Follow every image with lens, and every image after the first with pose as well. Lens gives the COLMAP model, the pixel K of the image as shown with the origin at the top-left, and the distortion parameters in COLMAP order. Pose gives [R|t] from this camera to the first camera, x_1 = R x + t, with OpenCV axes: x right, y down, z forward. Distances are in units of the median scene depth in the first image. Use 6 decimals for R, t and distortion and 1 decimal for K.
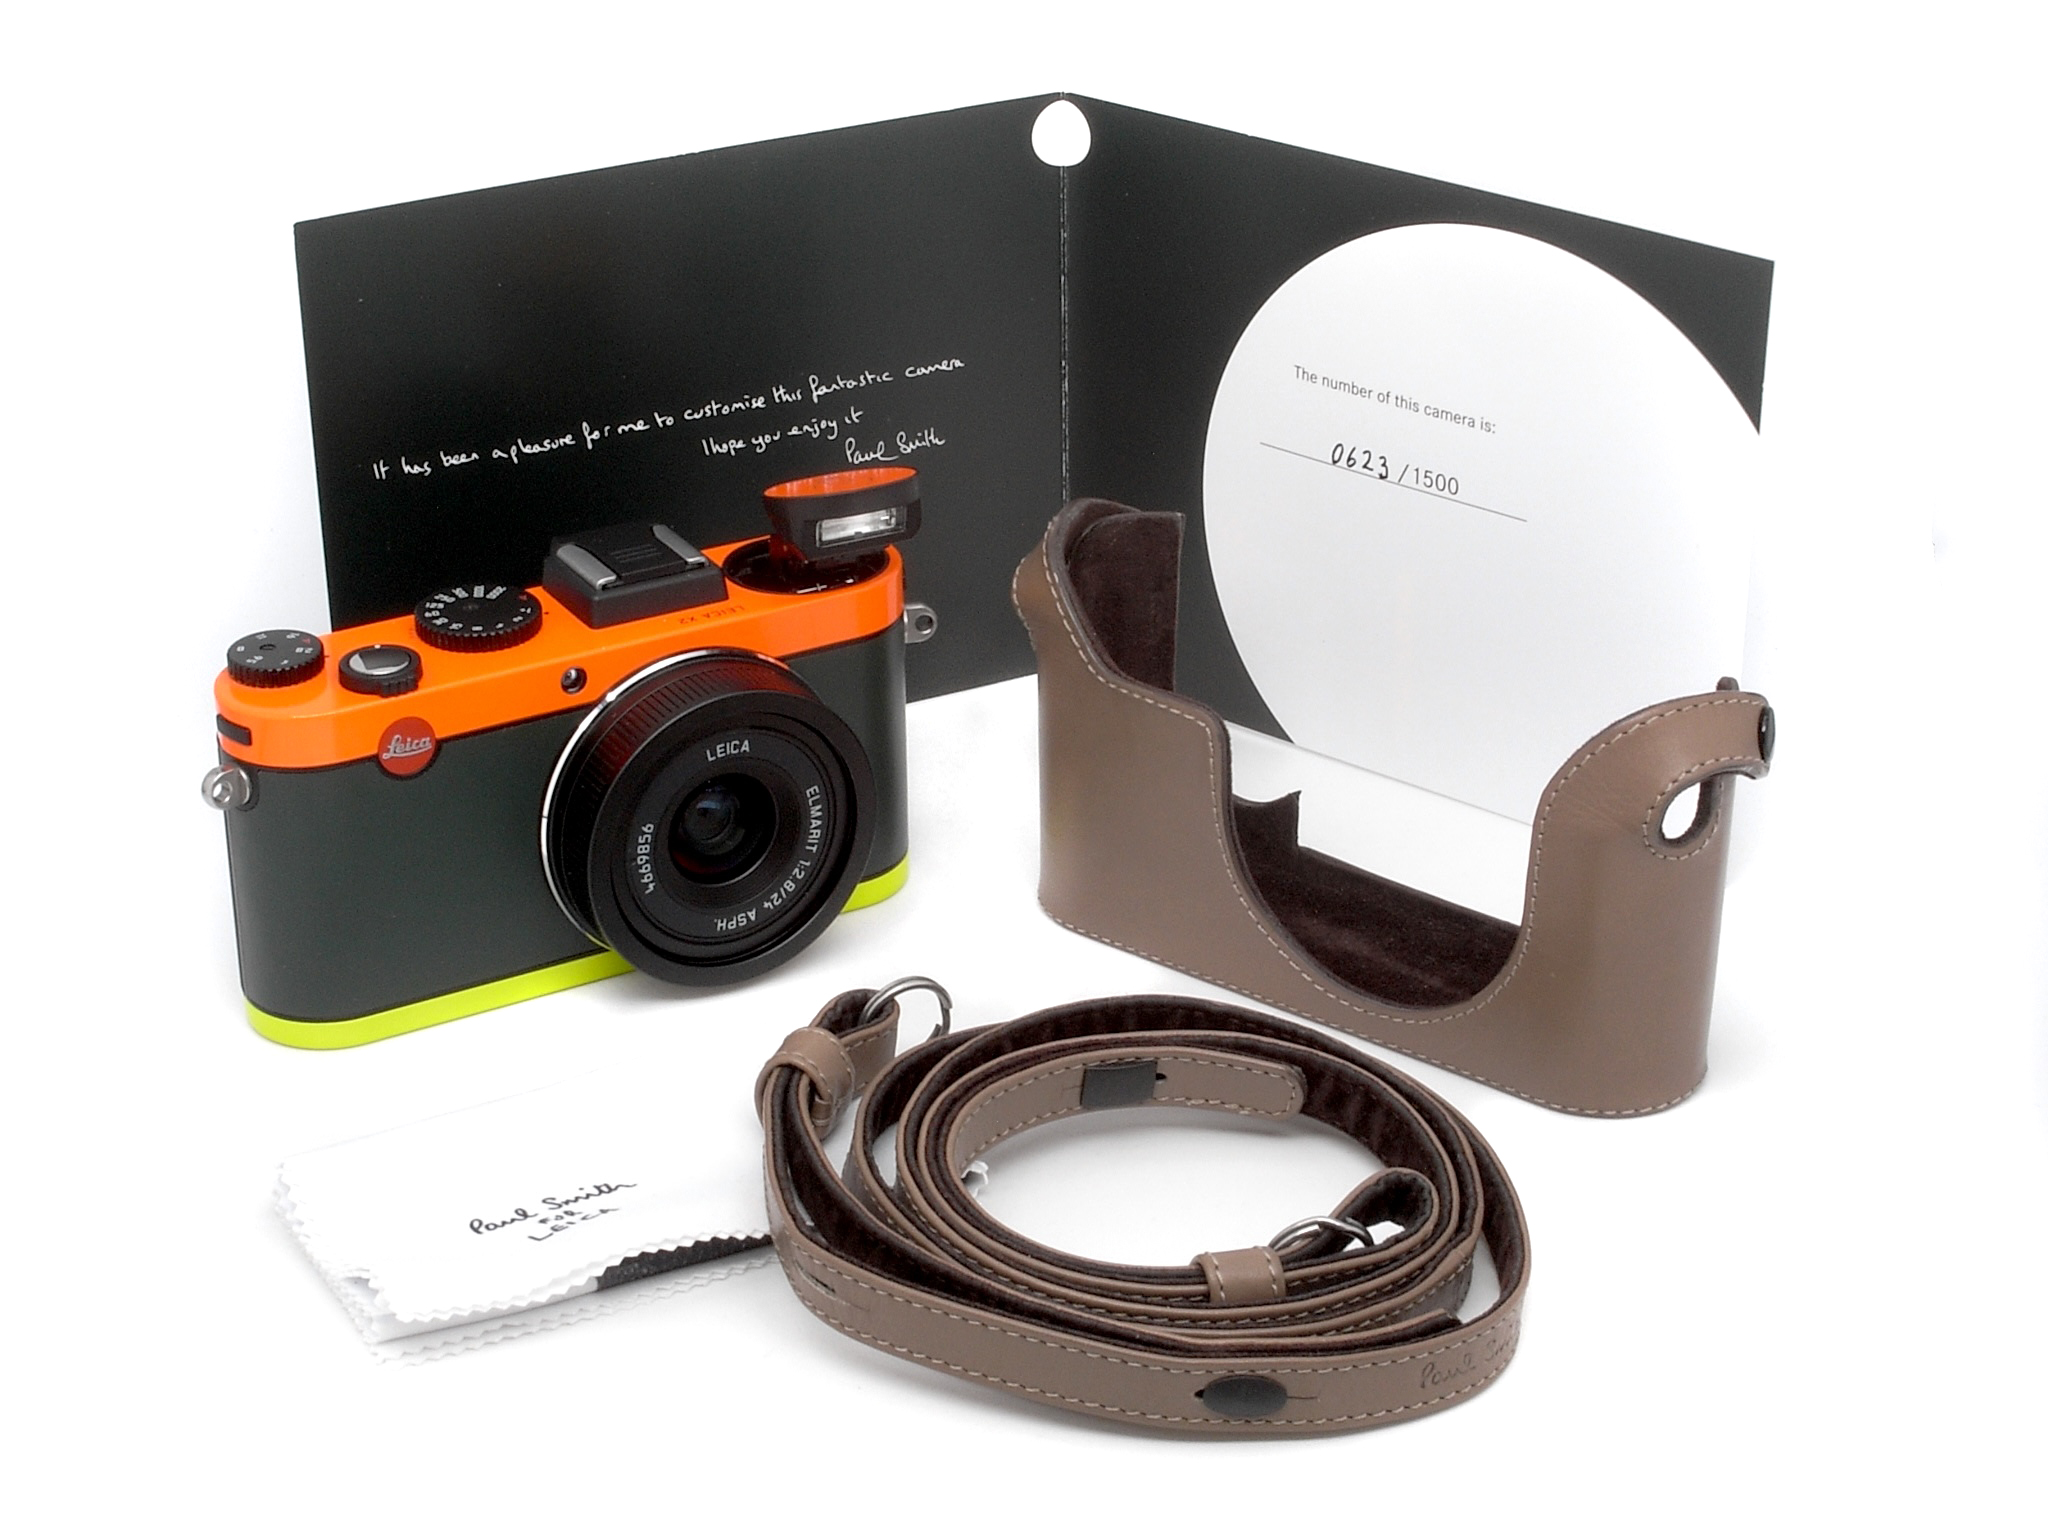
lens RADIAL K [[4122.5, 0, 1024.0], [0, 4122.5, 768.0], [0, 0, 1]] dist [0.011445, -0.224957]
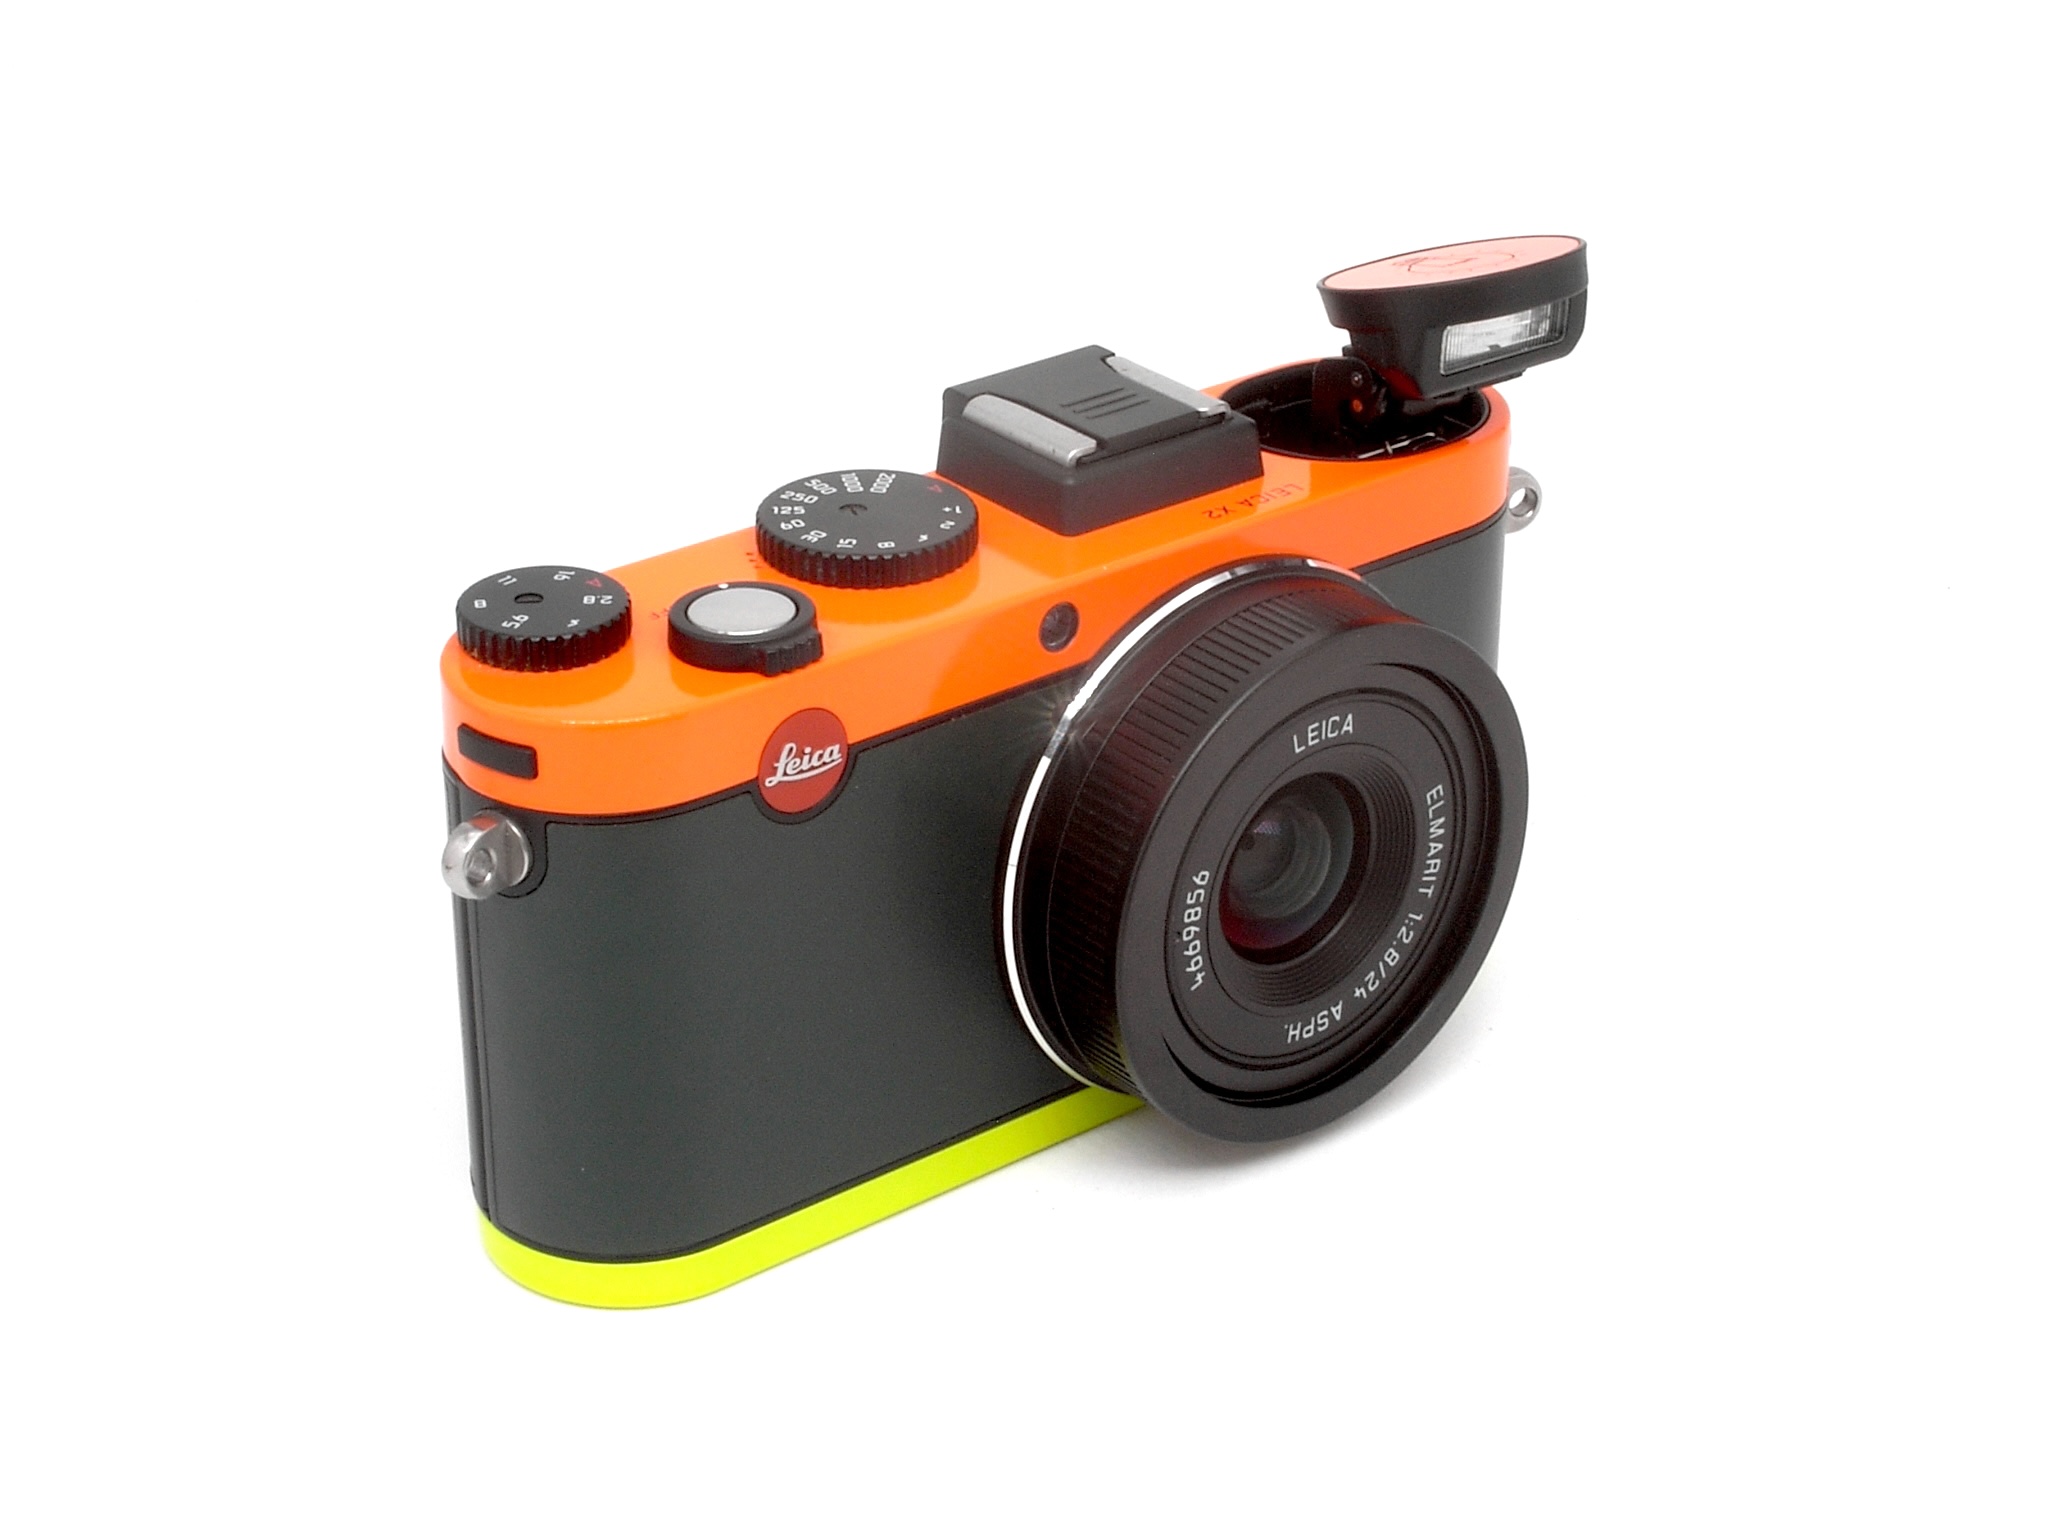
lens RADIAL K [[4122.5, 0, 1024.0], [0, 4122.5, 768.0], [0, 0, 1]] dist [0.011445, -0.224957]
pose [[0.988955, -0.062243, 0.134513, -0.191023], [0.060467, 0.998021, 0.017250, -0.011918], [-0.135321, -0.008926, 0.990762, 0.436404]]
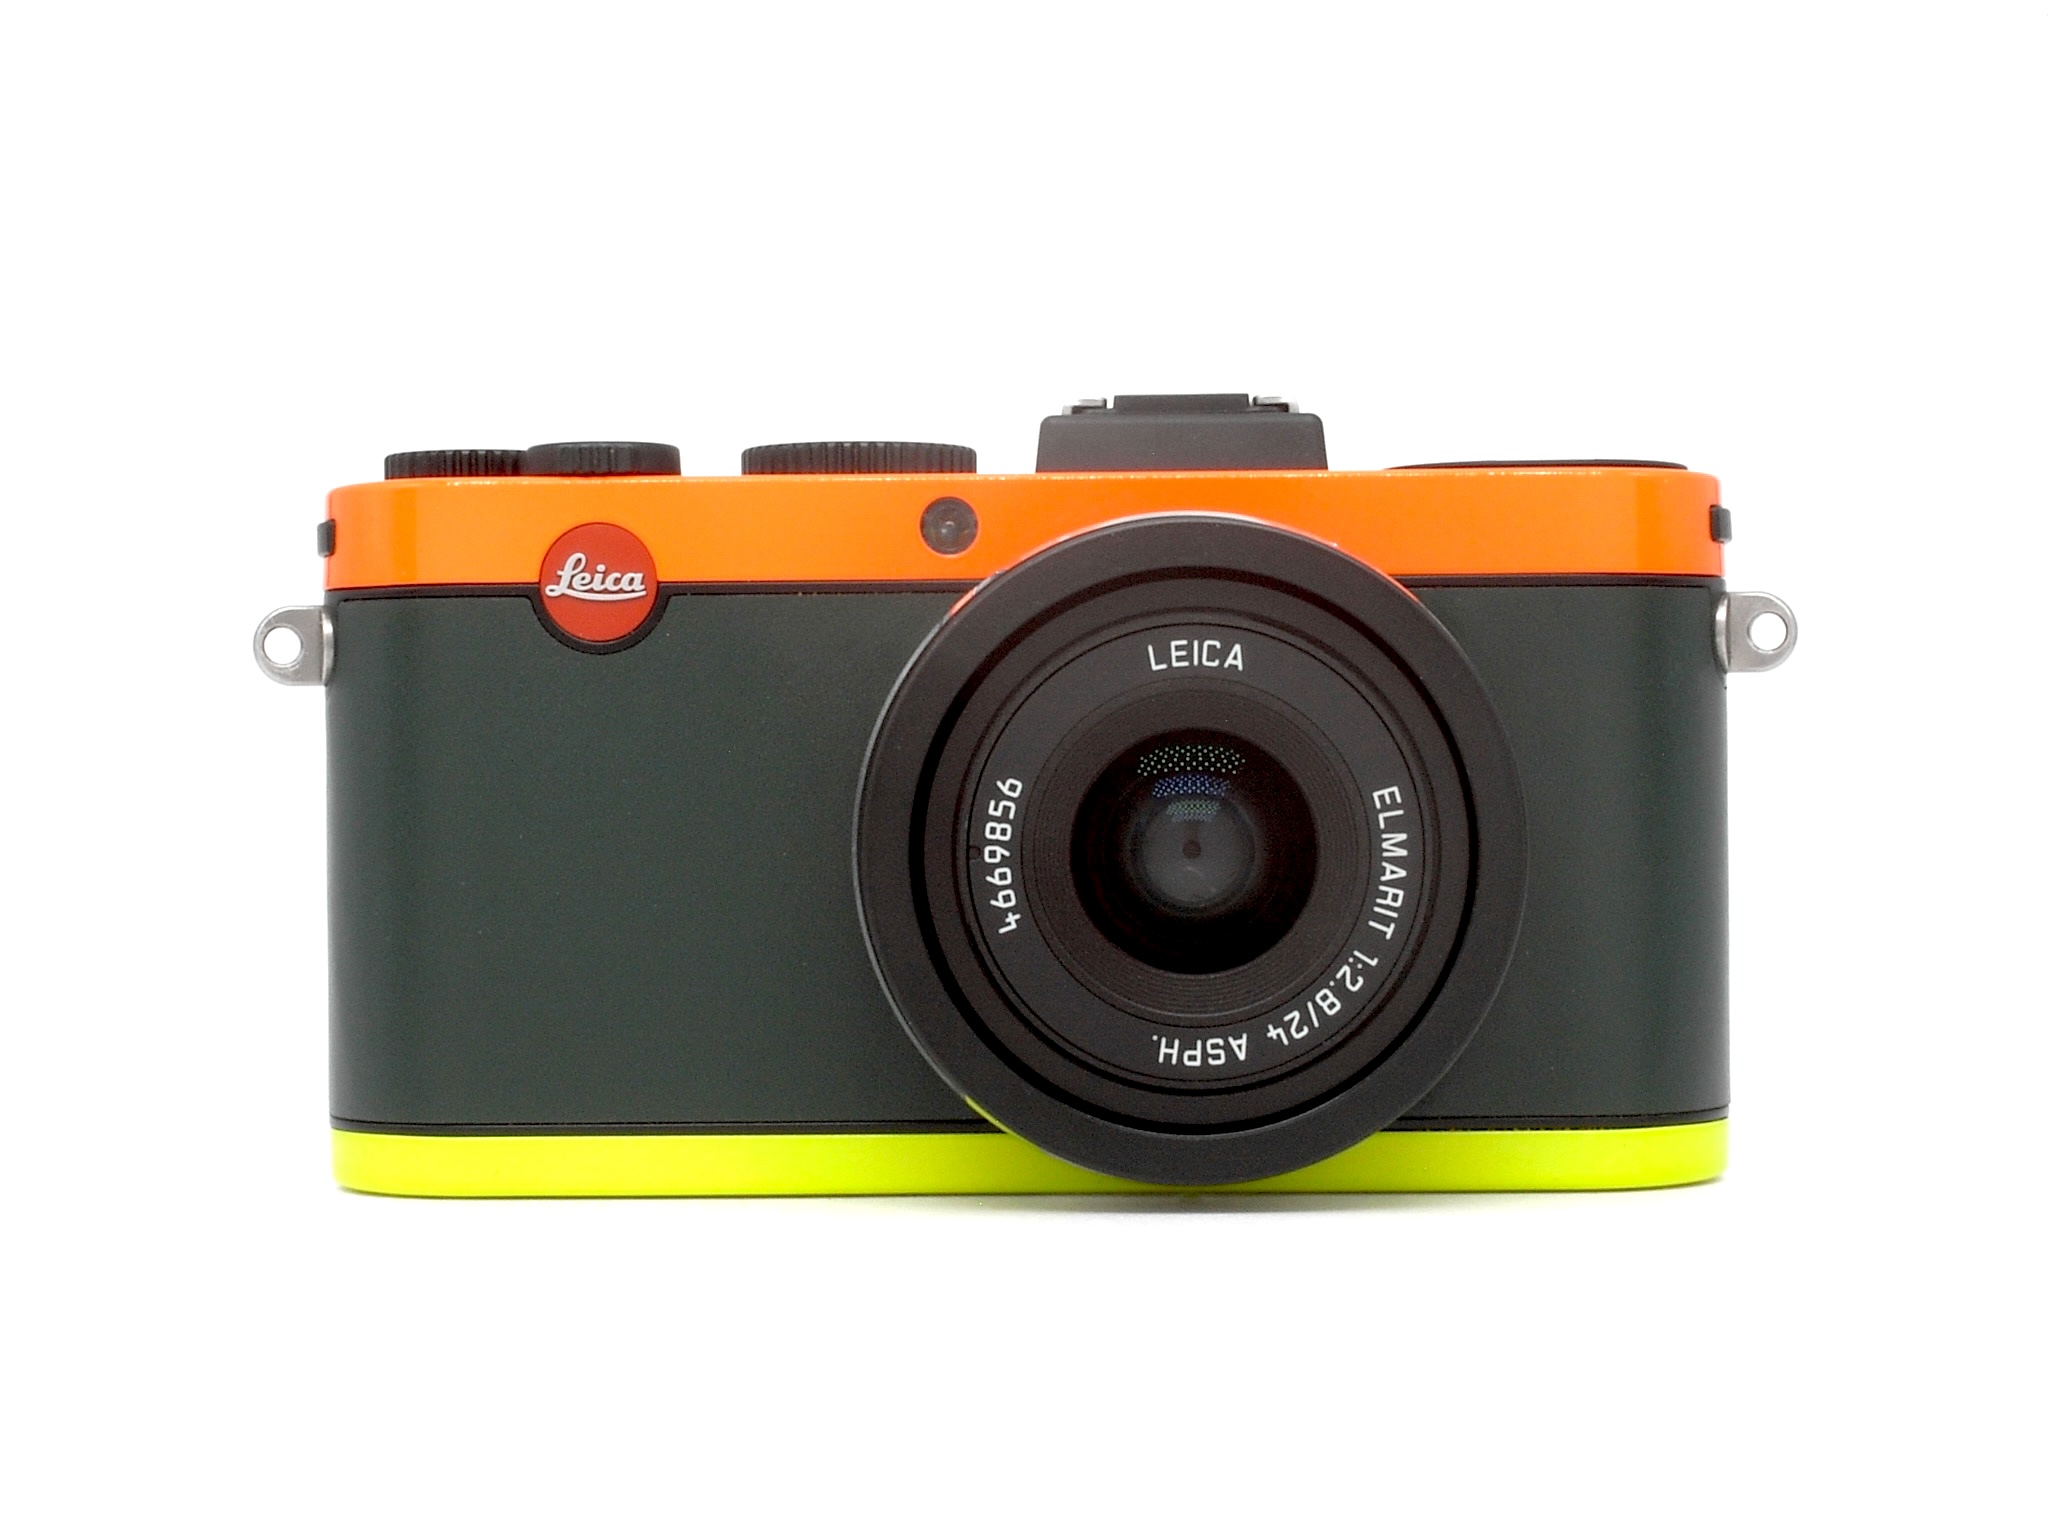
lens RADIAL K [[4122.5, 0, 1024.0], [0, 4122.5, 768.0], [0, 0, 1]] dist [0.011445, -0.224957]
pose [[0.853807, -0.004092, -0.520574, 0.166995], [-0.224239, 0.899557, -0.374852, 0.196925], [0.469820, 0.436785, 0.767130, 0.619462]]
